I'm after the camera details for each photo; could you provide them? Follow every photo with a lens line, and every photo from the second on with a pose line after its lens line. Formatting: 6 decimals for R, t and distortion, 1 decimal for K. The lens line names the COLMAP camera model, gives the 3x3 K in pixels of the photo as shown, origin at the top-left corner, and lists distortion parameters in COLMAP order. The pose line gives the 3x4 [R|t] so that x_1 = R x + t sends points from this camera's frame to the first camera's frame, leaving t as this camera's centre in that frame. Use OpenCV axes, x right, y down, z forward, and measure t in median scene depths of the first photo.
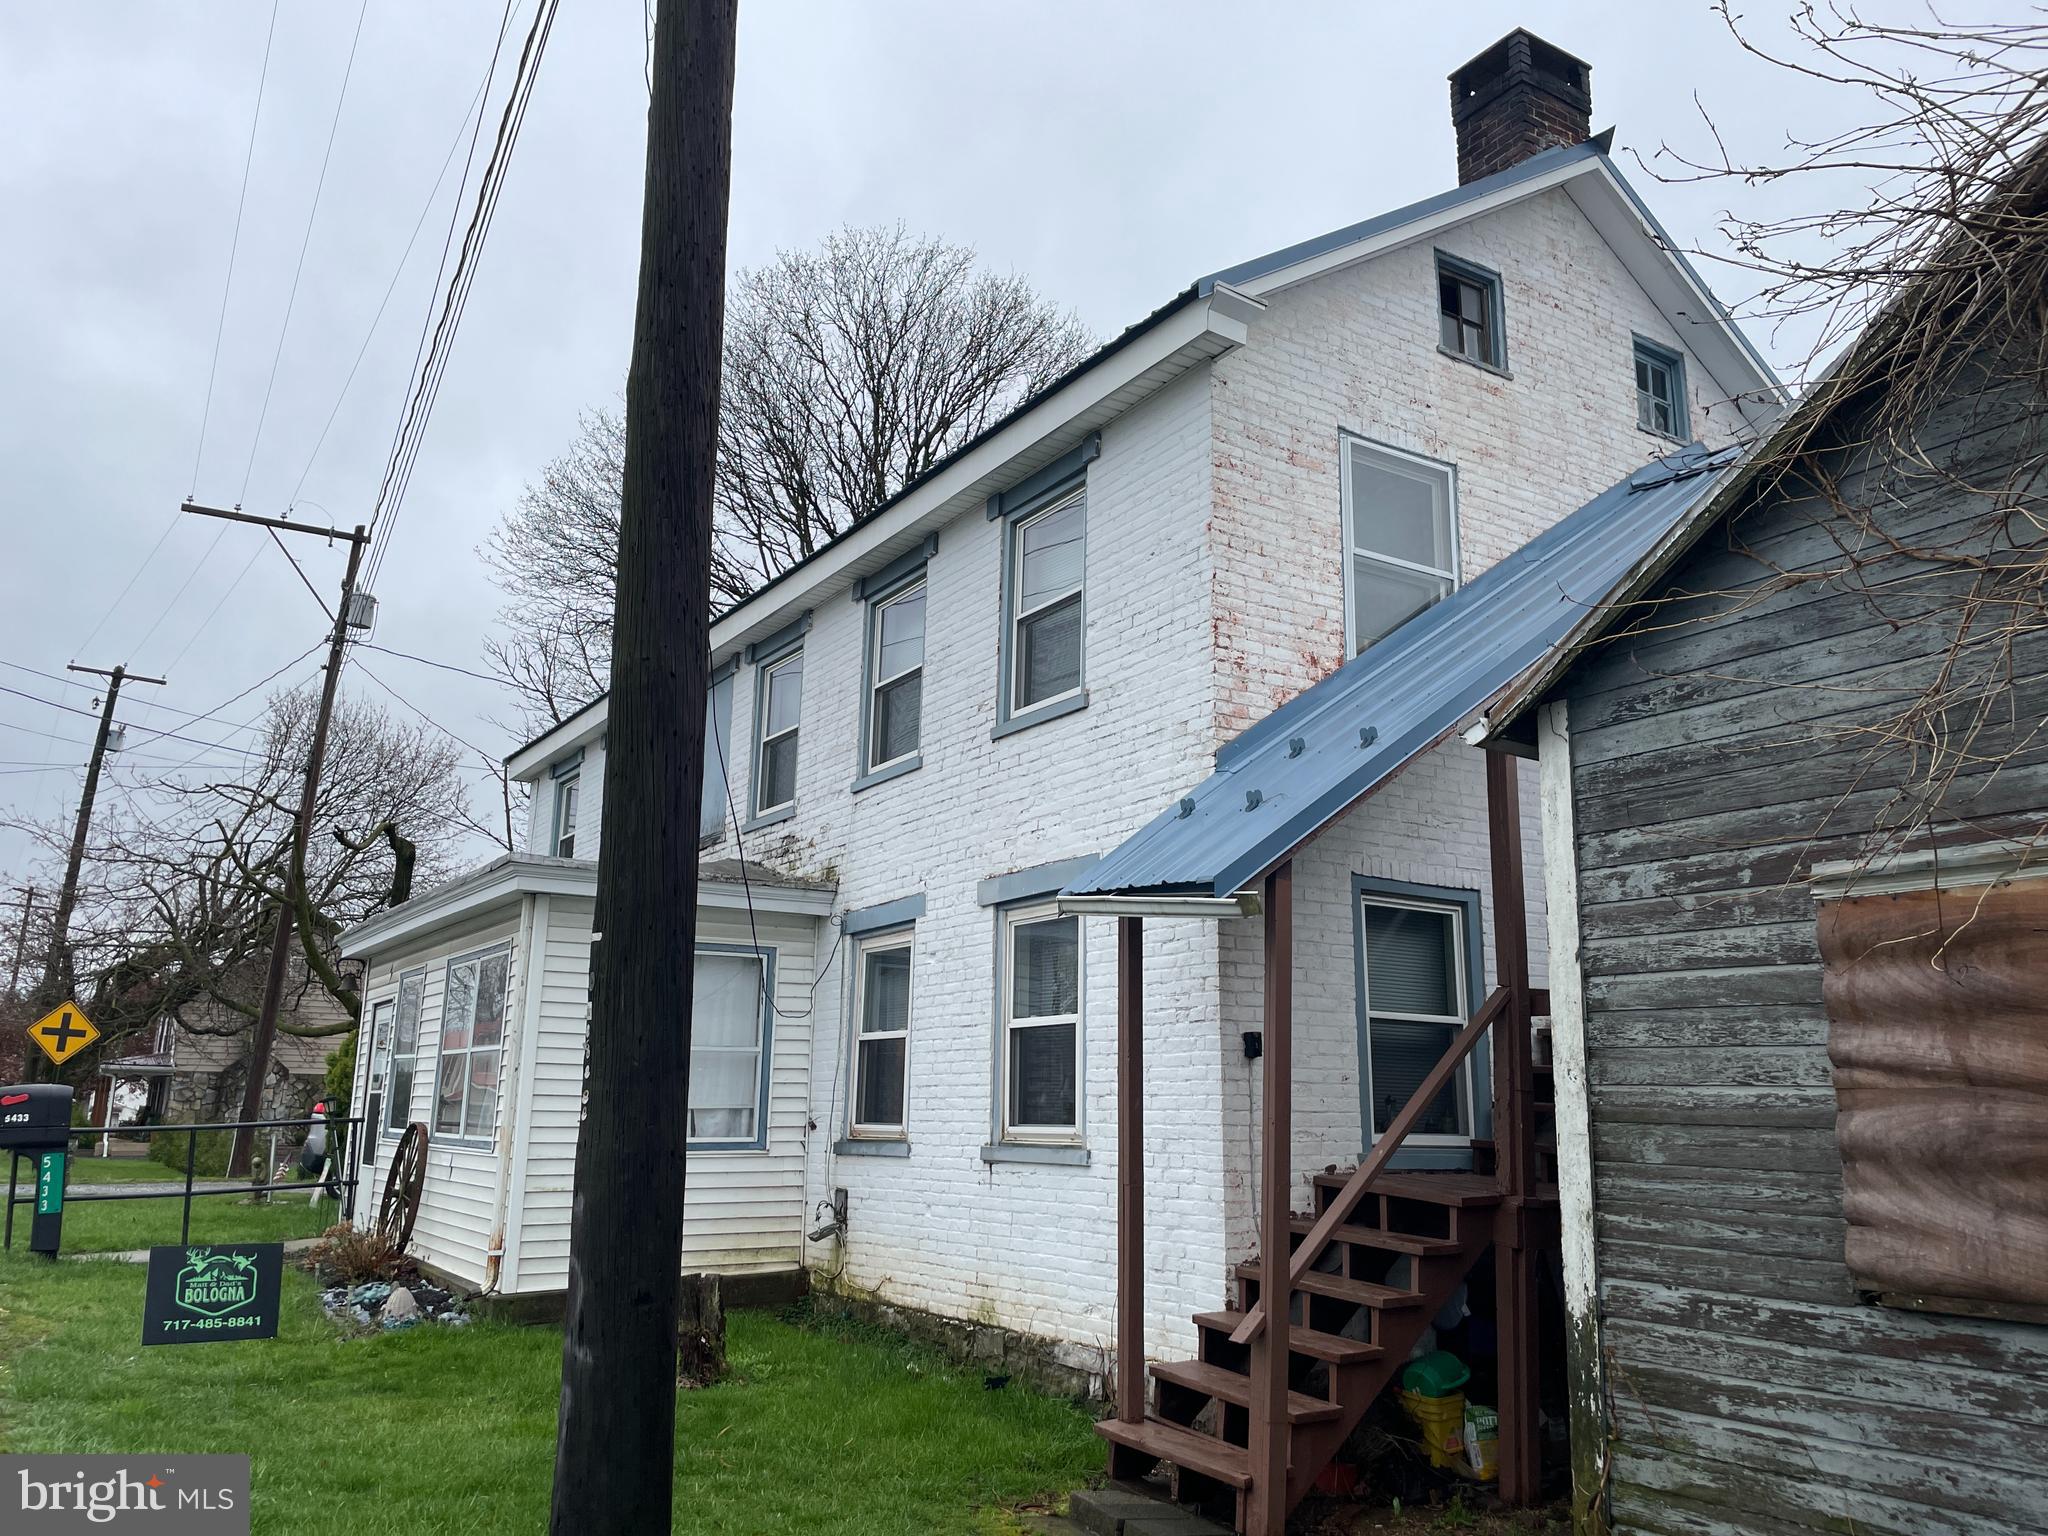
lens RADIAL K [[1545.0, 0, 1007.8], [0, 1545.0, 770.2], [0, 0, 1]] dist [0.081505, -0.106037]
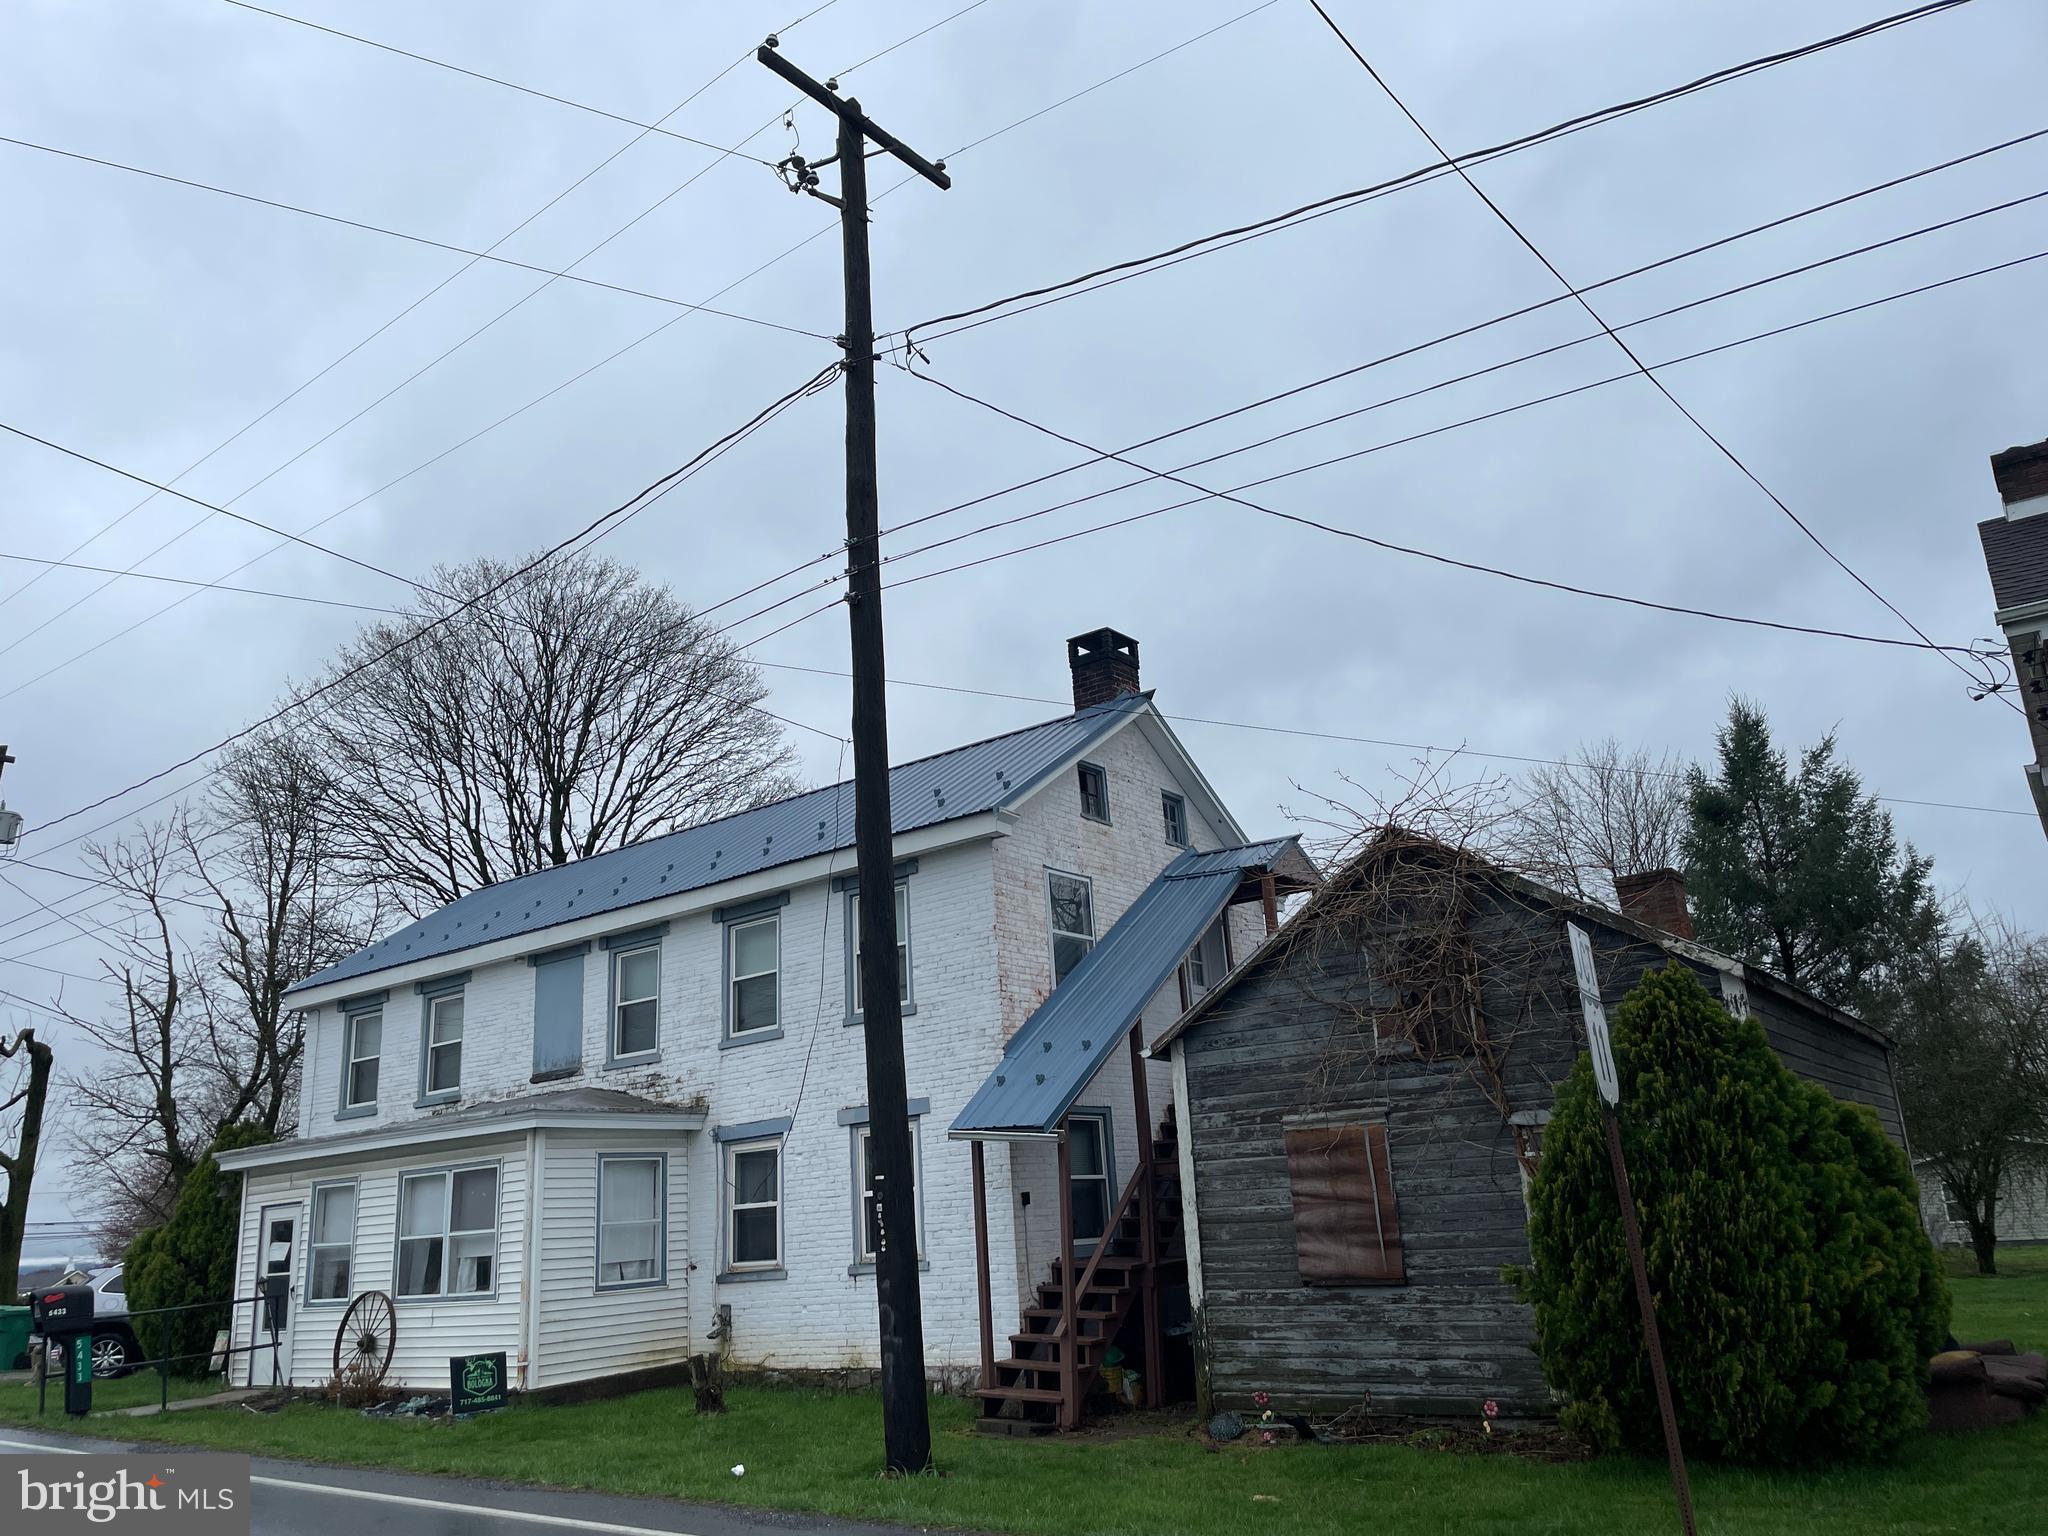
lens RADIAL K [[1545.0, 0, 1011.6], [0, 1545.0, 775.9], [0, 0, 1]] dist [0.081505, -0.106037]
pose [[0.930697, 0.032909, 0.364309, -0.584722], [-0.005150, 0.997025, -0.076908, -0.204660], [-0.365756, 0.069701, 0.928097, -0.858617]]
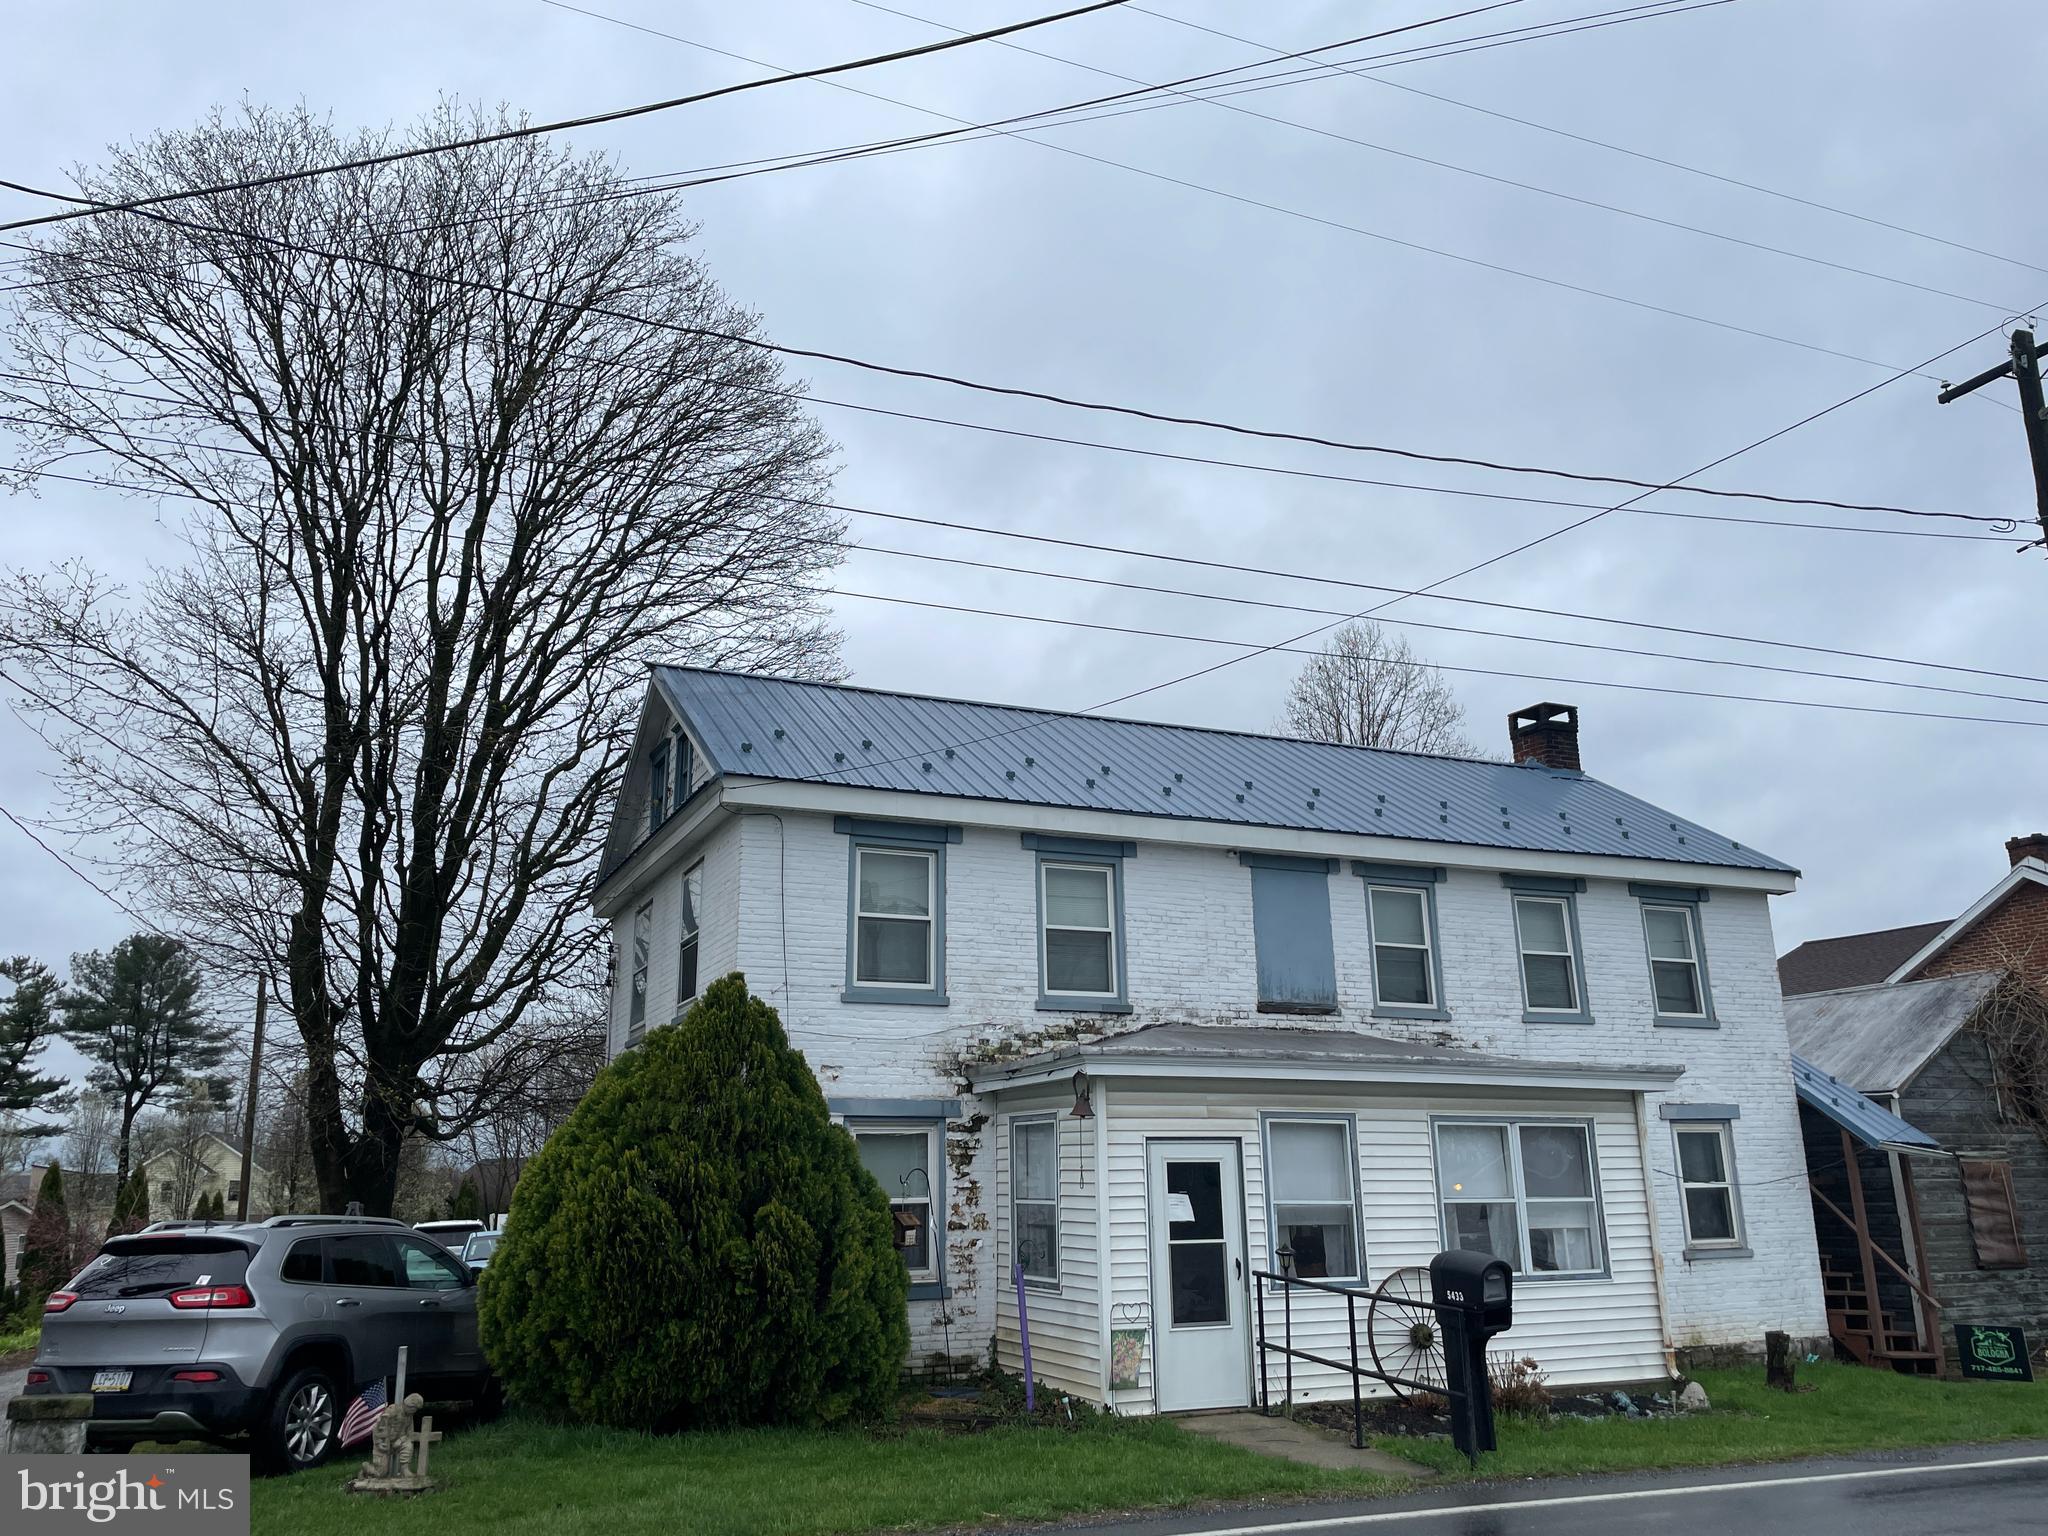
lens RADIAL K [[1545.0, 0, 1015.2], [0, 1545.0, 767.9], [0, 0, 1]] dist [0.081505, -0.106037]
pose [[0.139962, 0.235833, 0.961662, -2.412396], [-0.201419, 0.957696, -0.205545, 0.271587], [-0.969454, -0.164928, 0.181543, 1.778463]]
